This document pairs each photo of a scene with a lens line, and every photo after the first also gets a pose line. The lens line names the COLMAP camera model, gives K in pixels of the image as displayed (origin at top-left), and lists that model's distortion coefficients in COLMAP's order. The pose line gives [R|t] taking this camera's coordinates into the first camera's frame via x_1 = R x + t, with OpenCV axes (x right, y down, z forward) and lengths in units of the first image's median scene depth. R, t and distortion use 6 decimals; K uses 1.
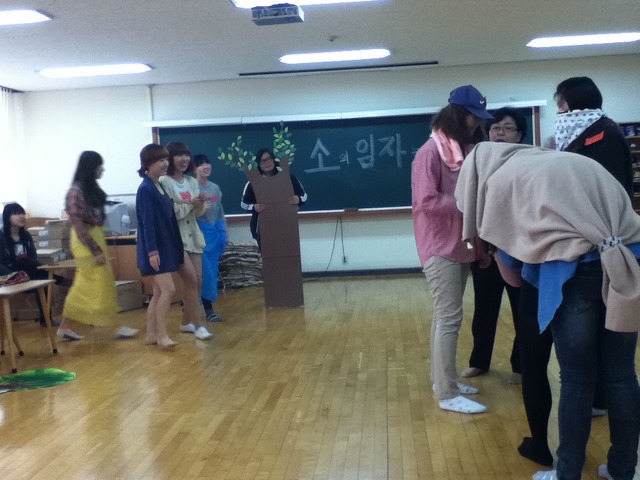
lens RADIAL K [[759.9, 0, 335.3], [0, 759.9, 251.2], [0, 0, 1]] dist [0.017648, 0.000000]
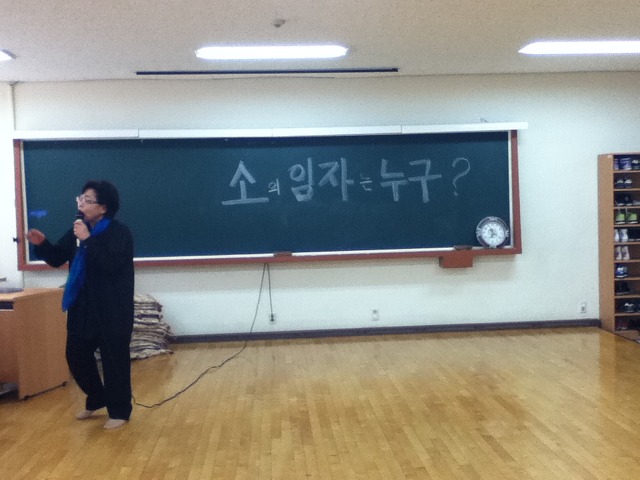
lens RADIAL K [[759.9, 0, 337.1], [0, 759.9, 249.0], [0, 0, 1]] dist [0.017648, 0.000000]
pose [[0.988350, 0.012490, 0.151685, -0.041724], [-0.008257, 0.999560, -0.028502, -0.038383], [-0.151974, 0.026918, 0.988018, 0.227638]]
